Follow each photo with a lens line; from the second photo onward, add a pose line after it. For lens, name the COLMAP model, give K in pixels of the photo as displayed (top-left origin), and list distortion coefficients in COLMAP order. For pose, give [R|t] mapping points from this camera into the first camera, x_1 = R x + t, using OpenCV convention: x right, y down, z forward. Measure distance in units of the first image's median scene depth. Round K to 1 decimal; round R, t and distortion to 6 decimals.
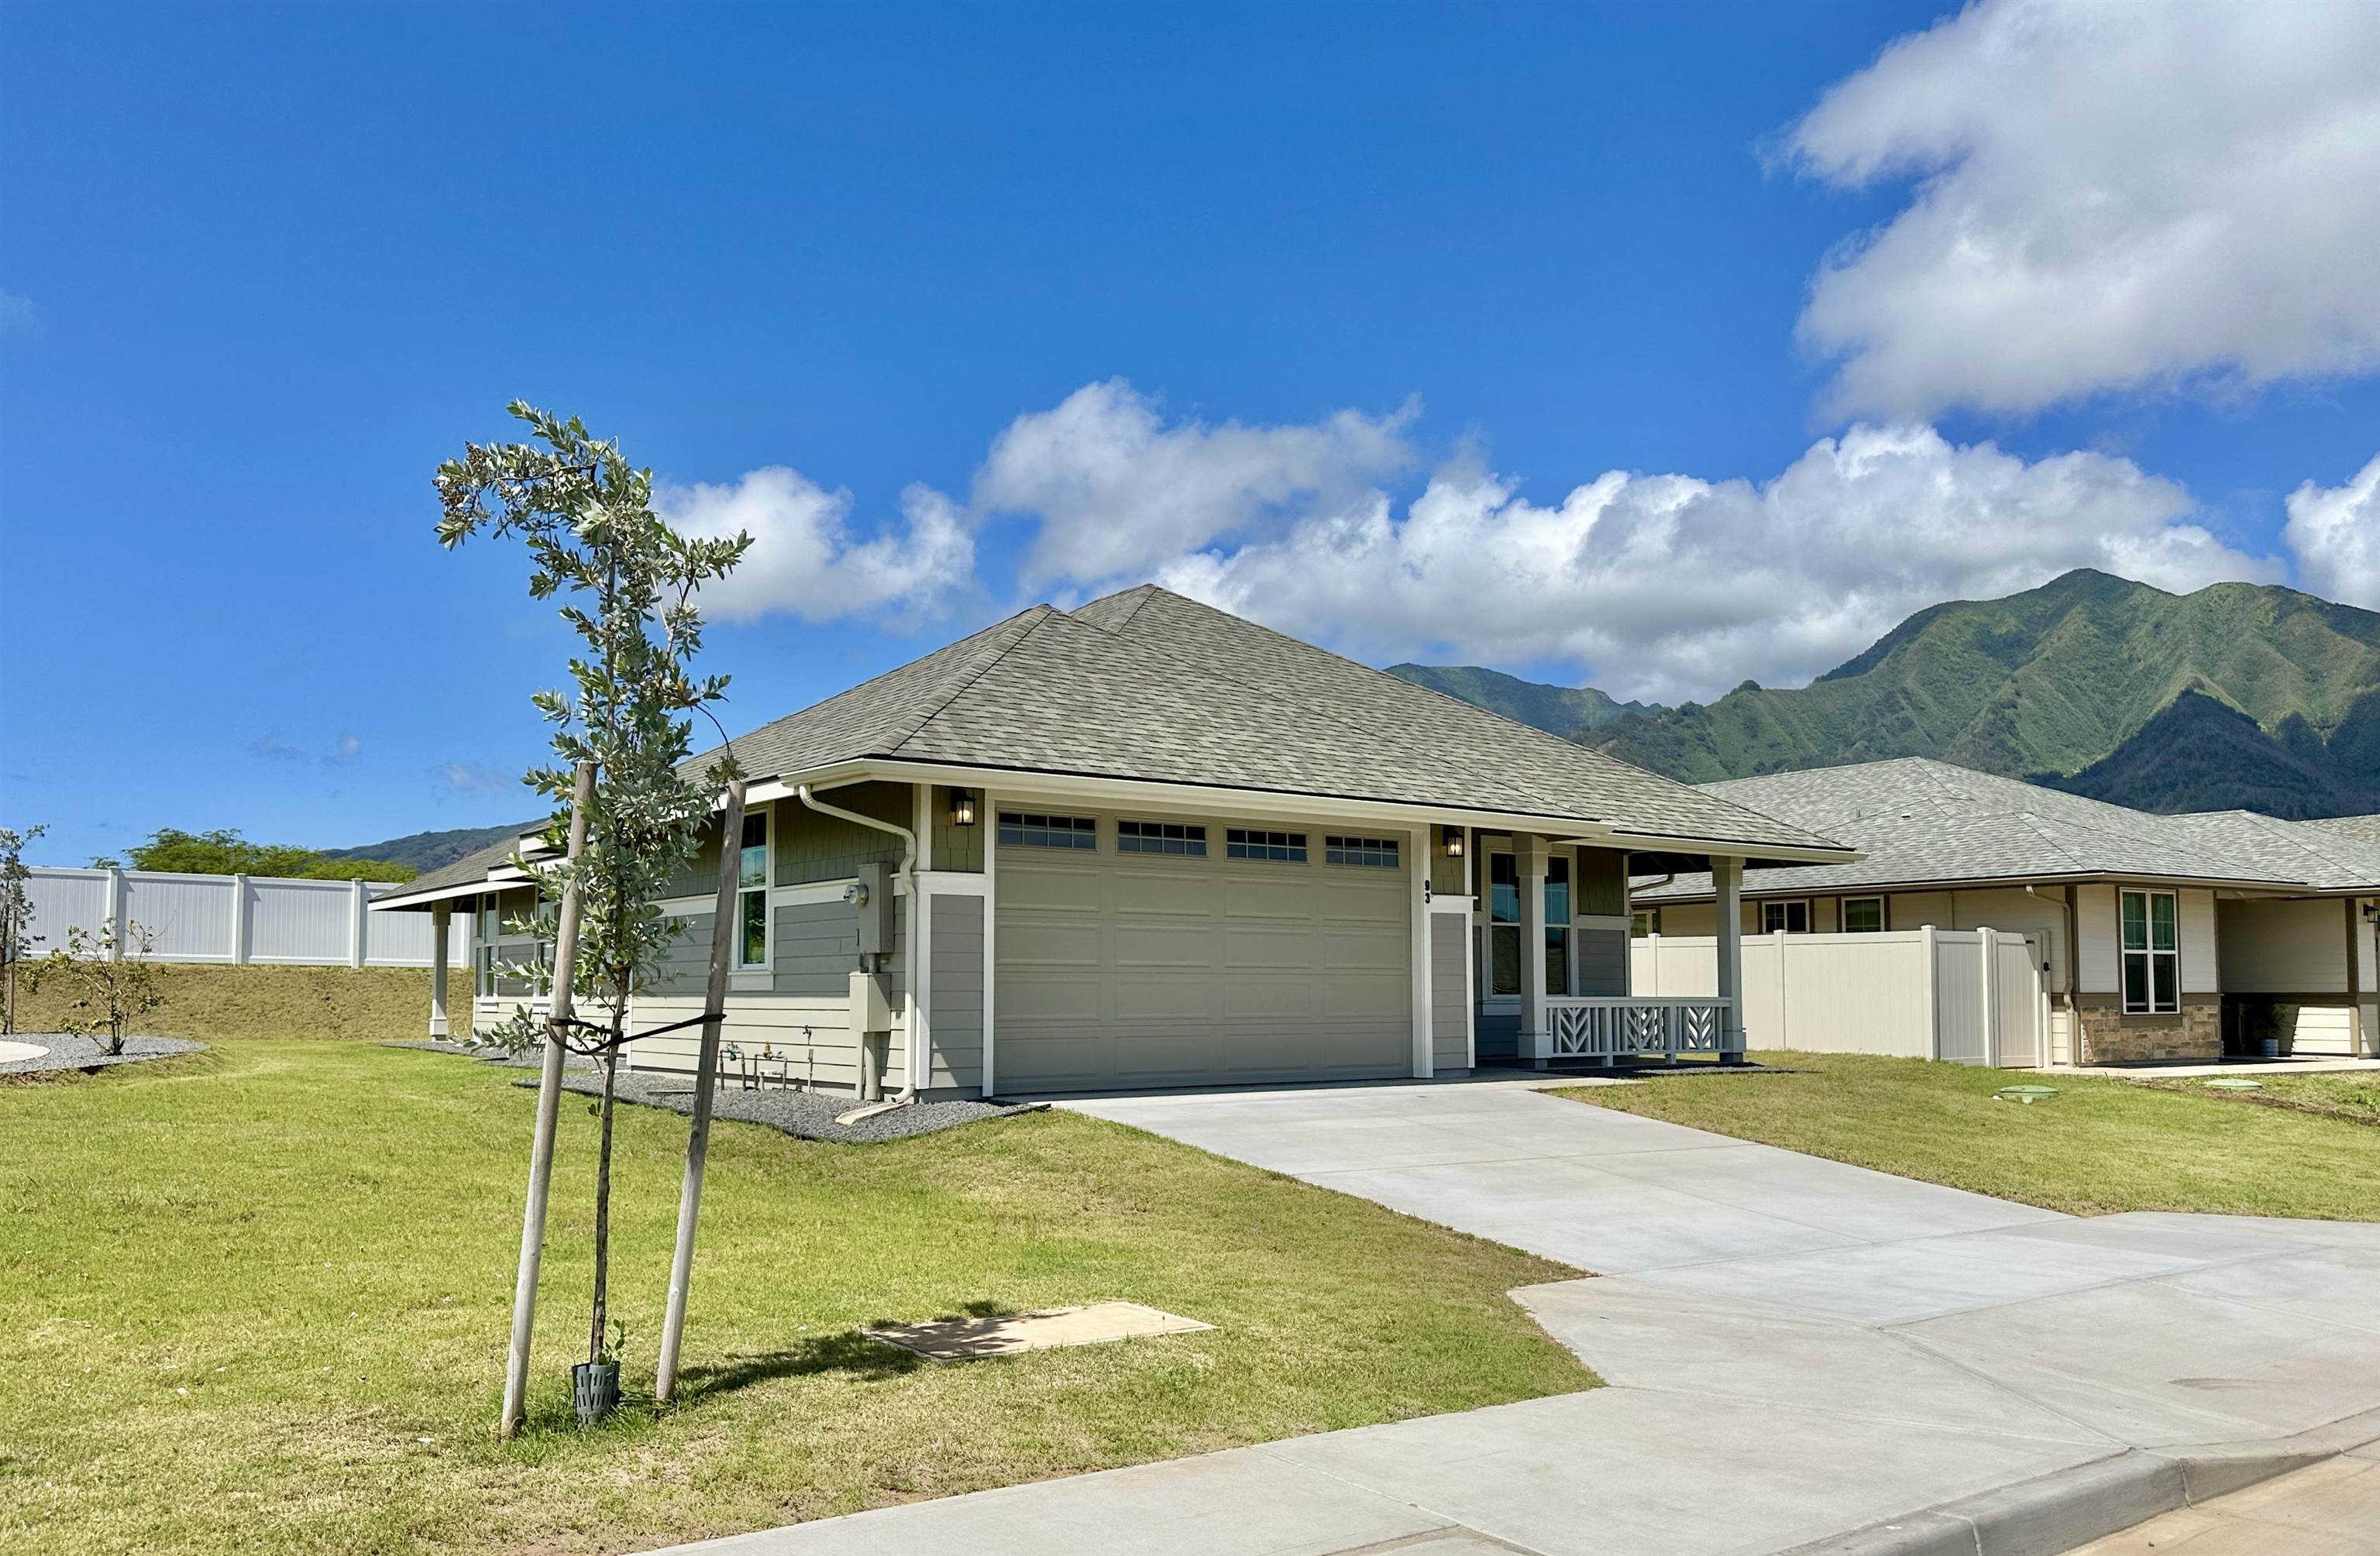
lens RADIAL K [[1724.1, 0, 1185.1], [0, 1724.1, 884.9], [0, 0, 1]] dist [0.052743, -0.004991]
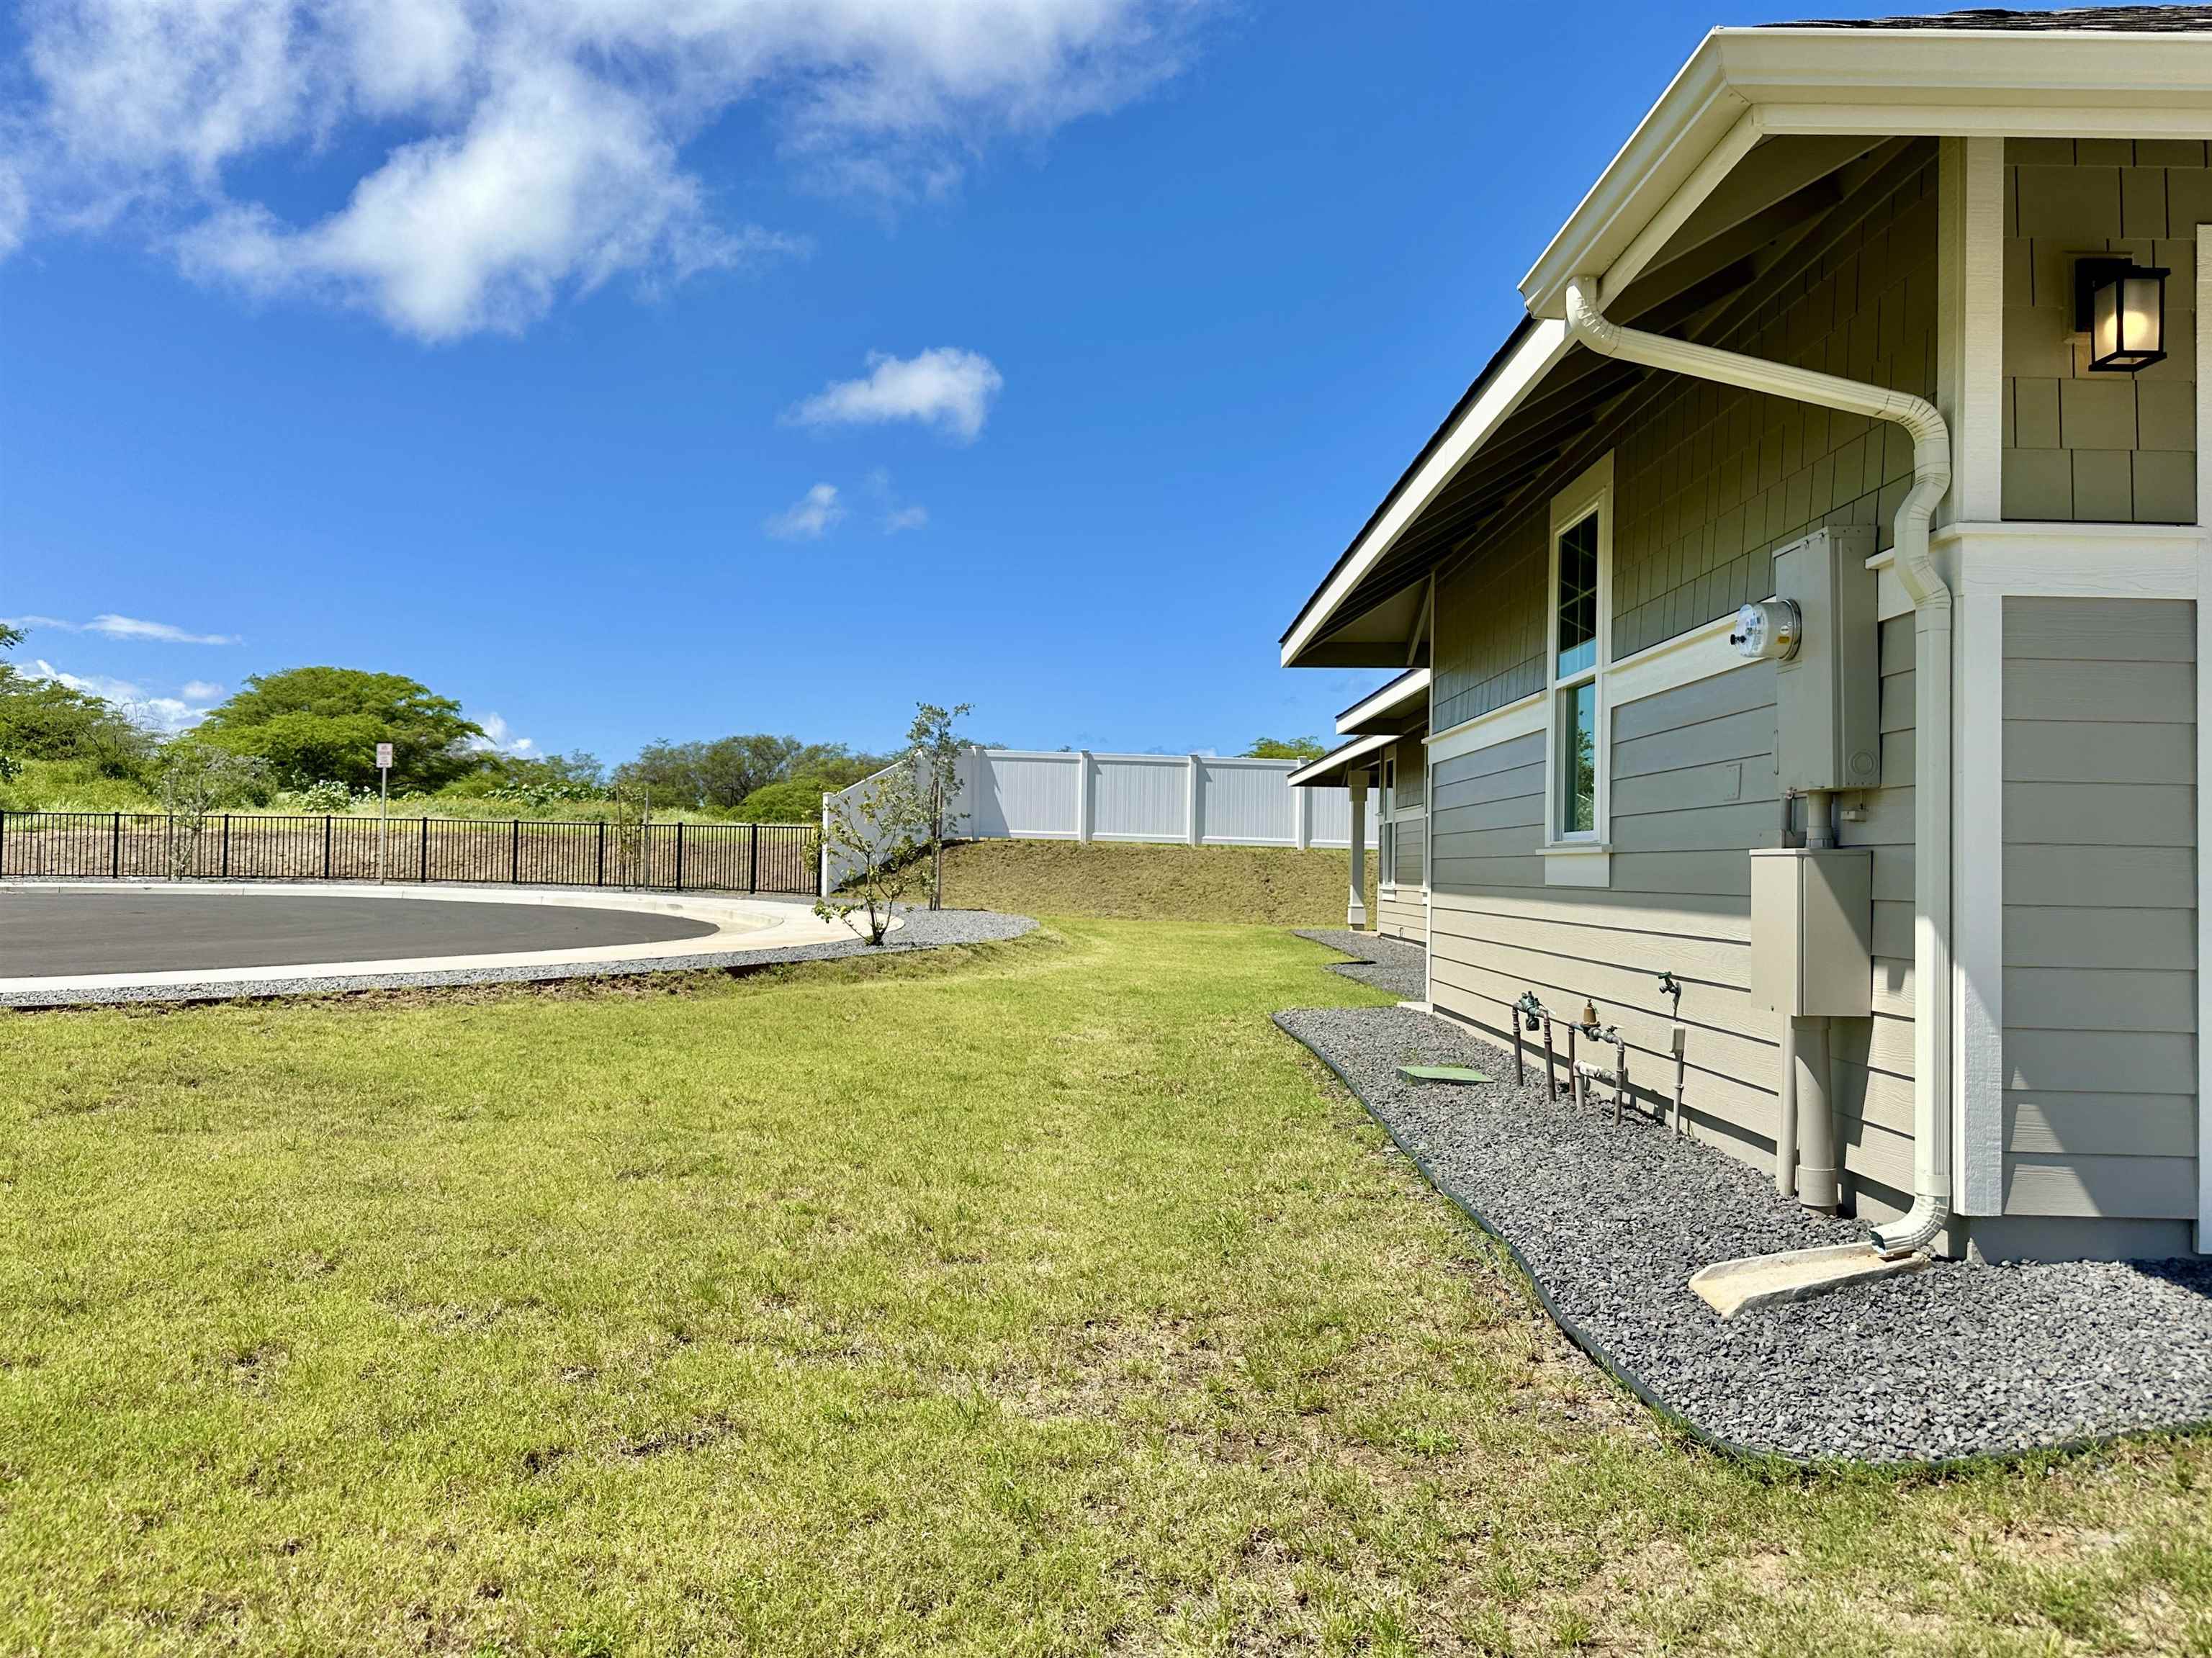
lens RADIAL K [[1568.4, 0, 1106.0], [0, 1568.4, 829.0], [0, 0, 1]] dist [-0.032875, -0.004069]
pose [[0.797261, -0.000682, -0.603634, -0.103736], [0.018715, 0.999547, 0.023589, 0.036920], [0.603344, -0.030103, 0.796913, 0.653778]]
